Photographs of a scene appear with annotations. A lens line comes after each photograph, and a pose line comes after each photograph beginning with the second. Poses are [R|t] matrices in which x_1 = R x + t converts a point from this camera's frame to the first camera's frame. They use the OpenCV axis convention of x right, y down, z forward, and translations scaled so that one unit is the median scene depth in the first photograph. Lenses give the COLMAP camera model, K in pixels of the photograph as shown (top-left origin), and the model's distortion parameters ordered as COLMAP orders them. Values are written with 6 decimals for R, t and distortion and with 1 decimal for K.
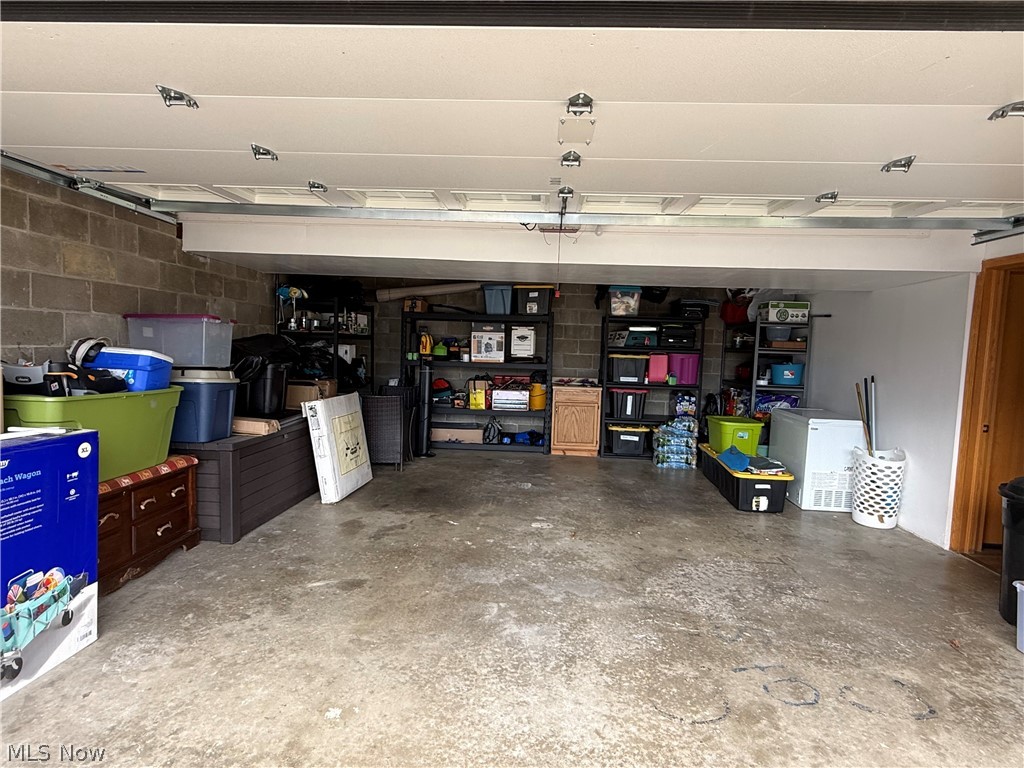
lens RADIAL K [[563.2, 0, 514.0], [0, 563.2, 384.9], [0, 0, 1]] dist [-0.001298, 0.004042]
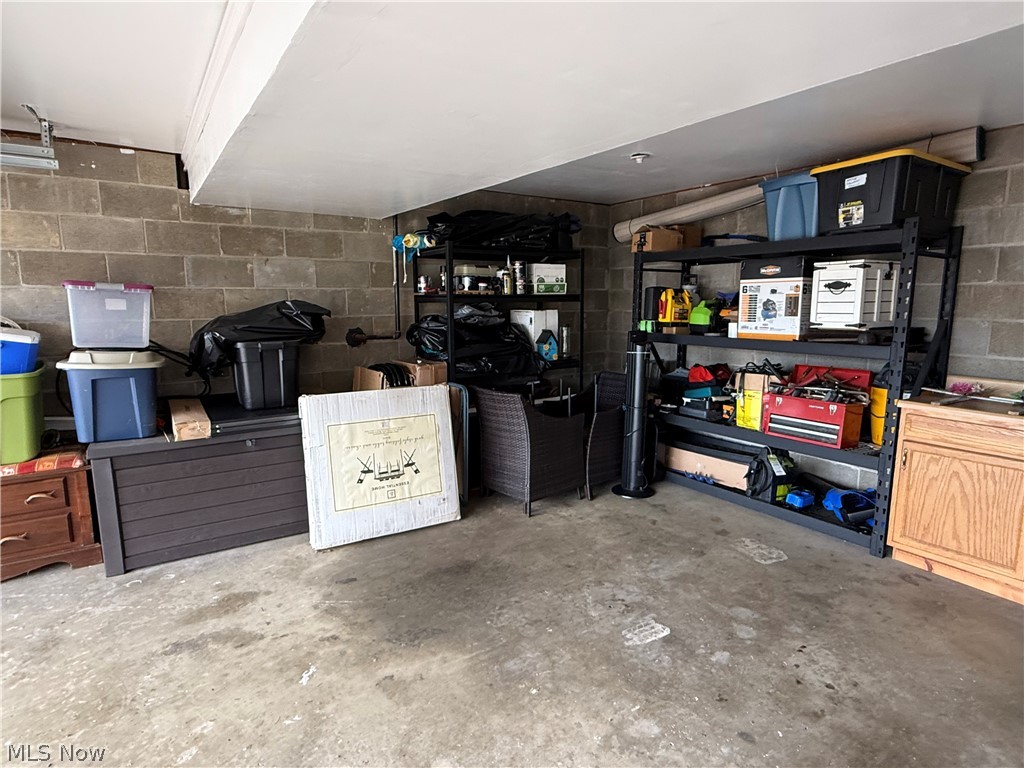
lens RADIAL K [[563.2, 0, 510.4], [0, 563.2, 383.7], [0, 0, 1]] dist [-0.001298, 0.004042]
pose [[0.593980, 0.086064, -0.799863, 0.226438], [-0.033497, 0.996045, 0.082298, -0.034465], [0.803782, -0.022090, 0.594514, 0.523597]]
